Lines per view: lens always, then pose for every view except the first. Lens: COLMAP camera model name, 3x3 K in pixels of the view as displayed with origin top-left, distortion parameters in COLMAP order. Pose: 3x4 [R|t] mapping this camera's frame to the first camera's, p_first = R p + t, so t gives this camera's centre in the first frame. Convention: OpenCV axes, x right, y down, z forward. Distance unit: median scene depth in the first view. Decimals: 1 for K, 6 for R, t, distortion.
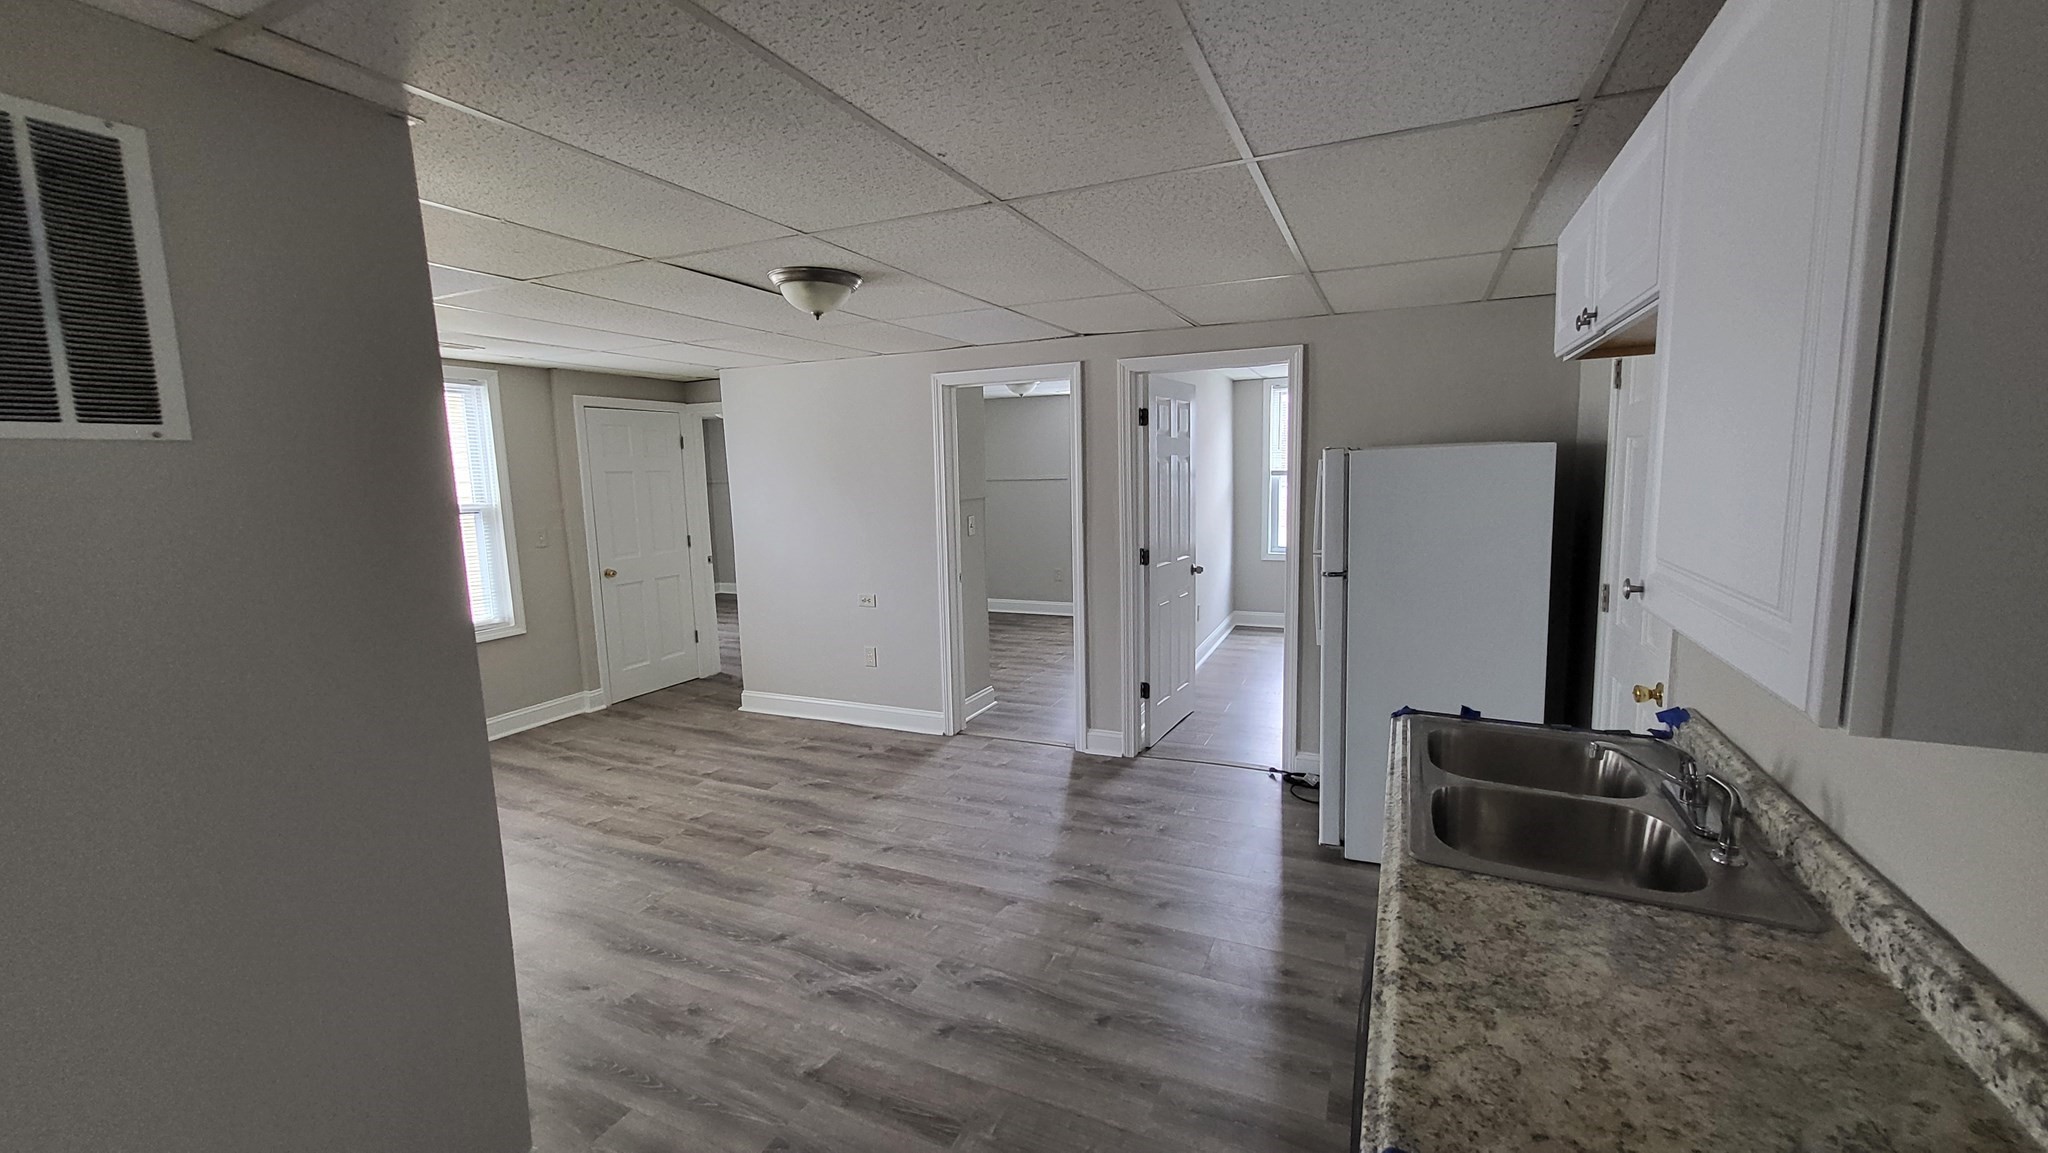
lens RADIAL K [[799.0, 0, 1025.2], [0, 799.0, 565.2], [0, 0, 1]] dist [-0.003133, -0.000562]
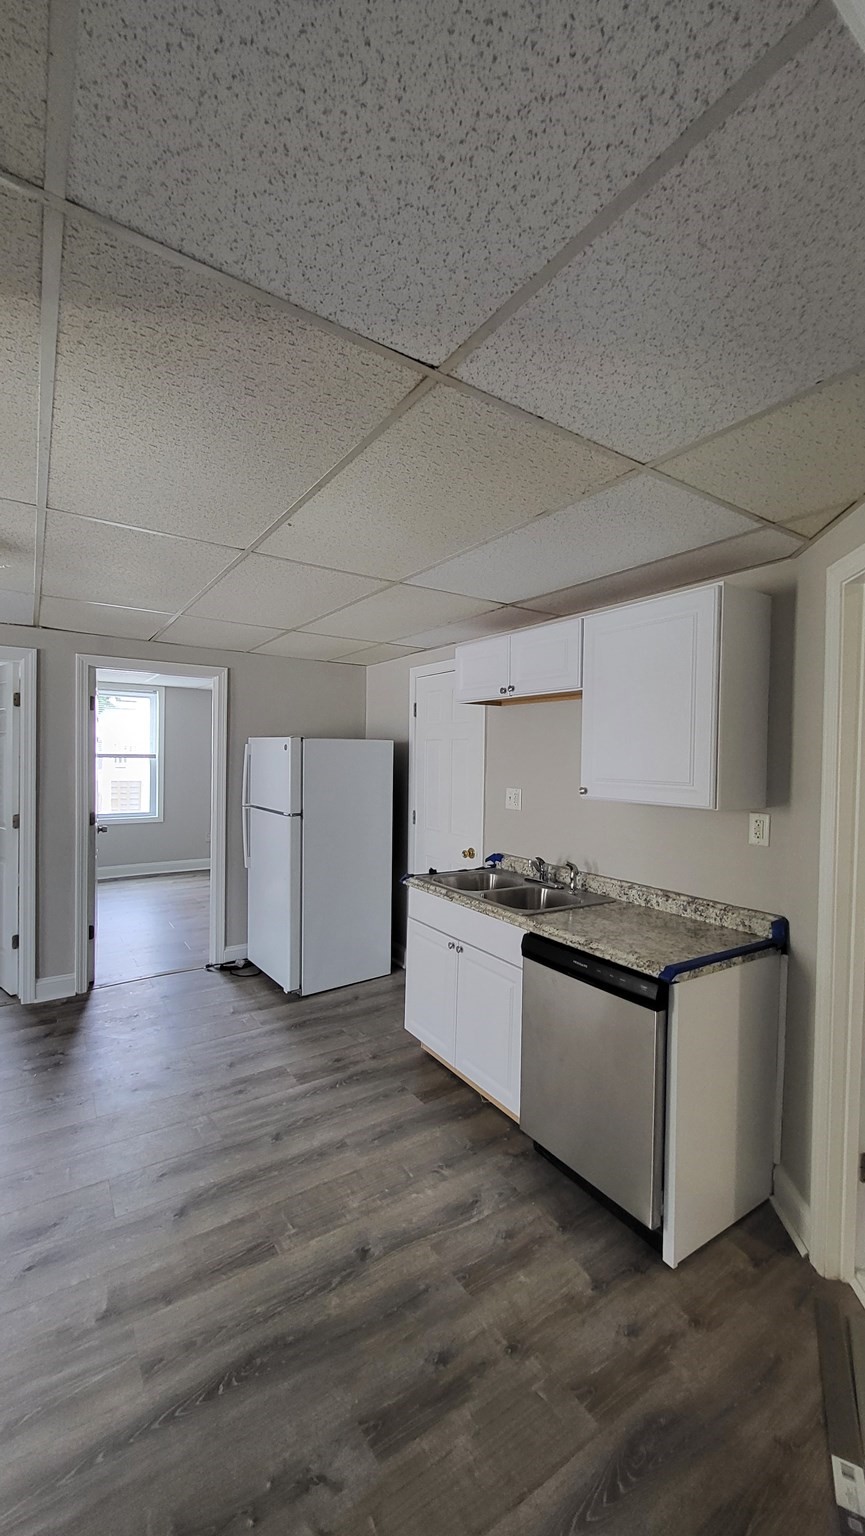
lens RADIAL K [[599.2, 0, 439.3], [0, 599.2, 771.4], [0, 0, 1]] dist [-0.003133, -0.000562]
pose [[0.518421, 0.011544, 0.855048, -0.620872], [0.075772, 0.995356, -0.059380, 0.022618], [-0.851762, 0.095572, 0.515138, 0.159933]]
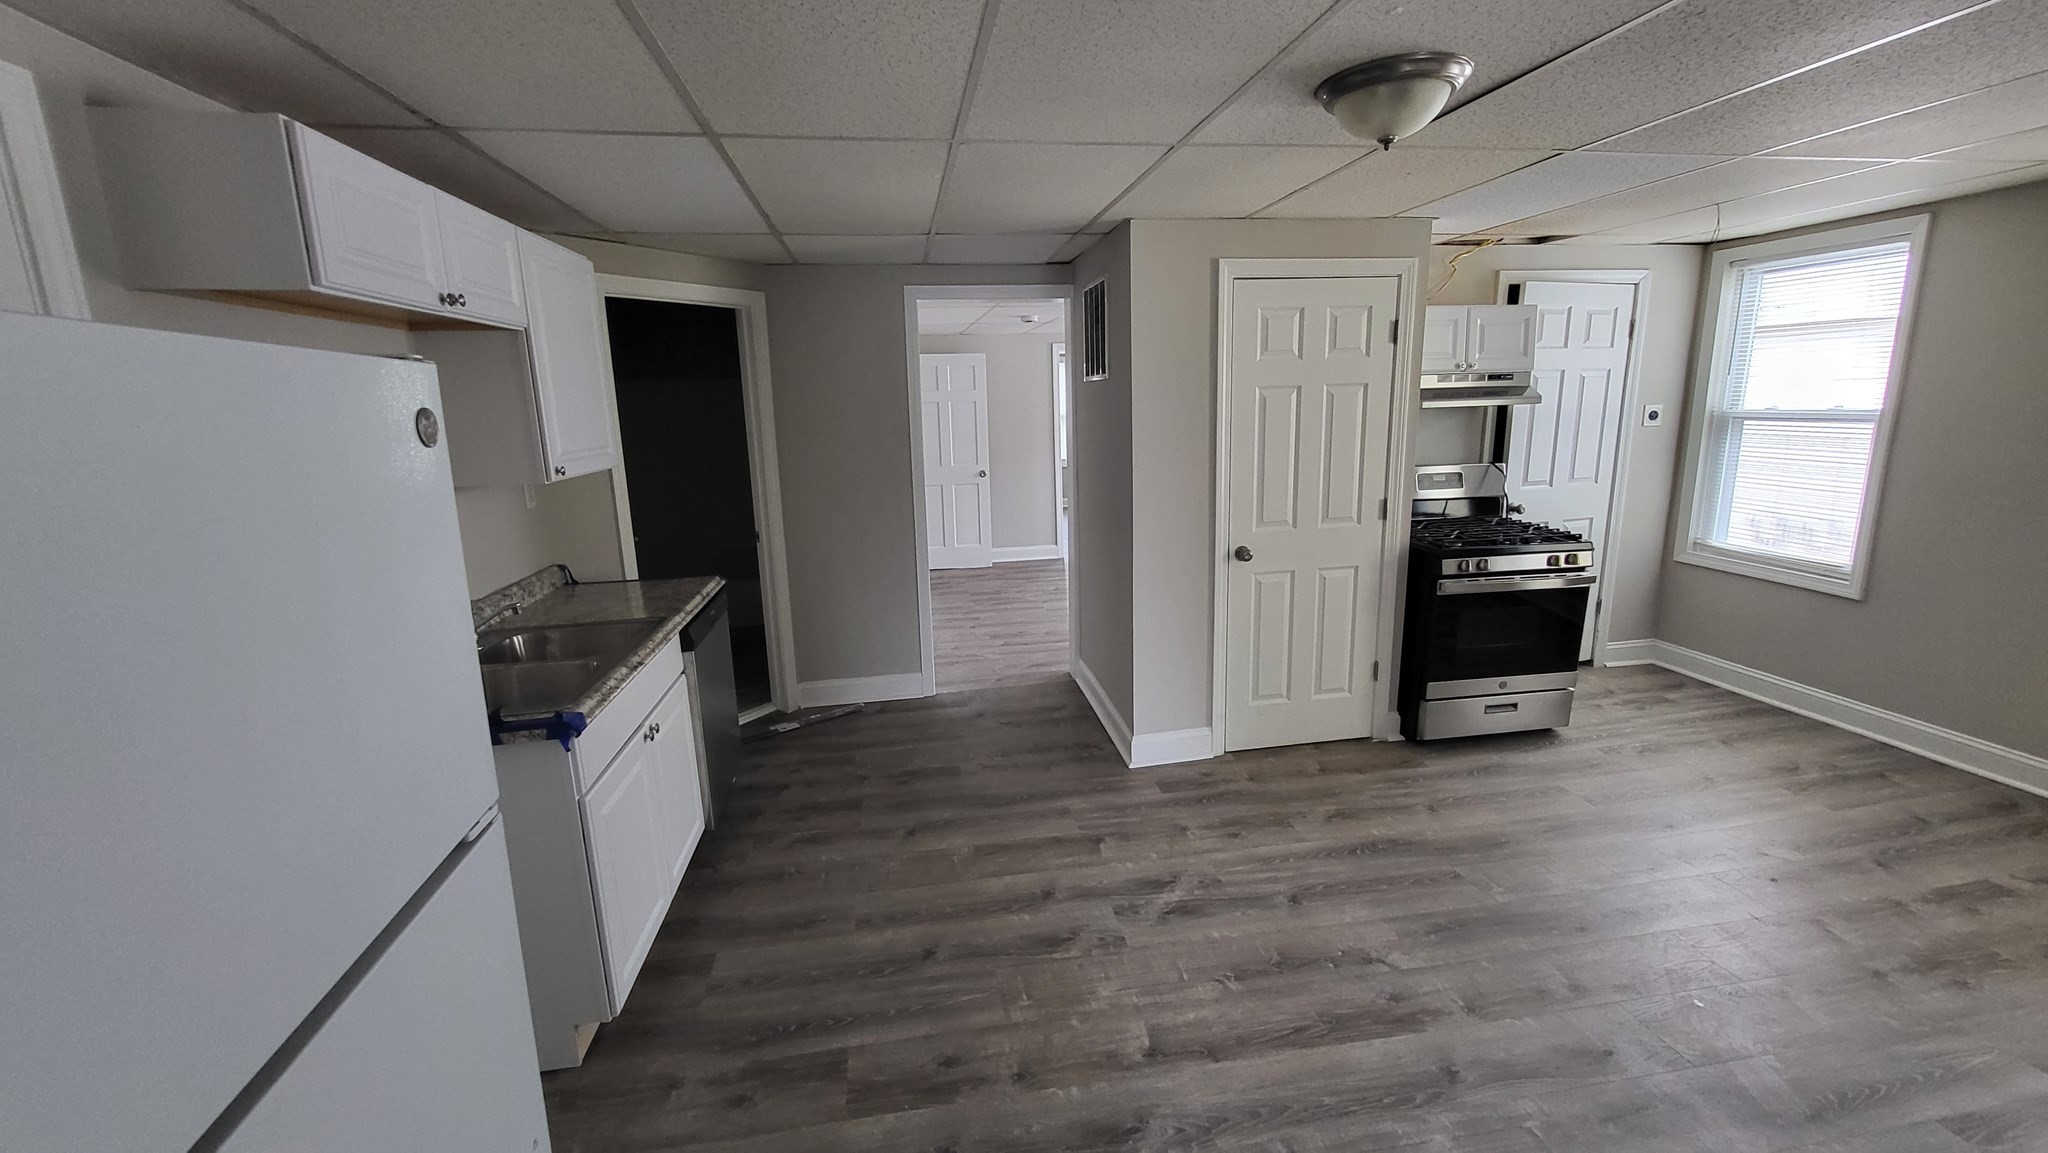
lens RADIAL K [[799.0, 0, 1020.2], [0, 799.0, 560.8], [0, 0, 1]] dist [-0.003133, -0.000562]
pose [[-0.828562, 0.152165, -0.538824, 0.450323], [-0.023817, 0.951912, 0.305446, -0.206423], [0.559391, 0.265914, -0.785094, 1.651056]]
